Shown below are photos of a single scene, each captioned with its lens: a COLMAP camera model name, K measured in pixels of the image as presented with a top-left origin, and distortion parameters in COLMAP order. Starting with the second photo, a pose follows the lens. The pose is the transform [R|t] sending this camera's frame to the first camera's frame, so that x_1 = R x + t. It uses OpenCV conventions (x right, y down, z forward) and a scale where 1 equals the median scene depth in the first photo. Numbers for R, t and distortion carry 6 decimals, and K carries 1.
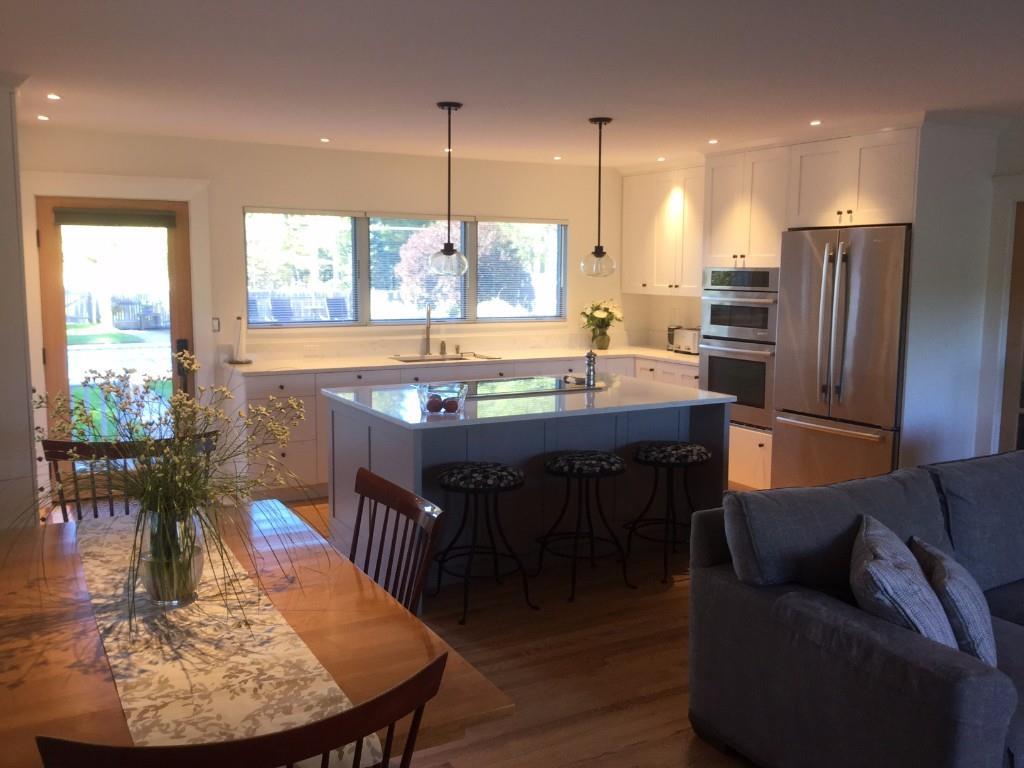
lens RADIAL K [[929.6, 0, 507.8], [0, 929.6, 378.3], [0, 0, 1]] dist [0.008492, 0.000000]
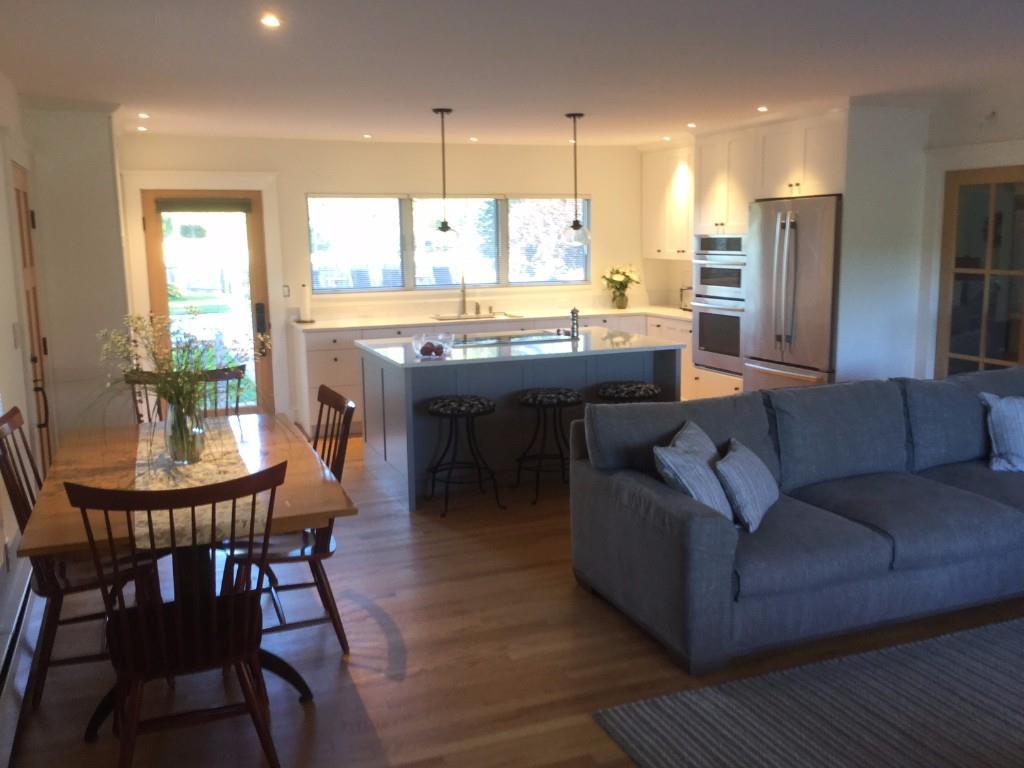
lens RADIAL K [[929.6, 0, 516.3], [0, 929.6, 388.4], [0, 0, 1]] dist [0.008492, 0.000000]
pose [[0.991480, -0.001222, -0.130255, 0.157555], [0.007135, 0.998964, 0.044945, 0.018368], [0.130065, -0.045492, 0.990461, -0.189730]]
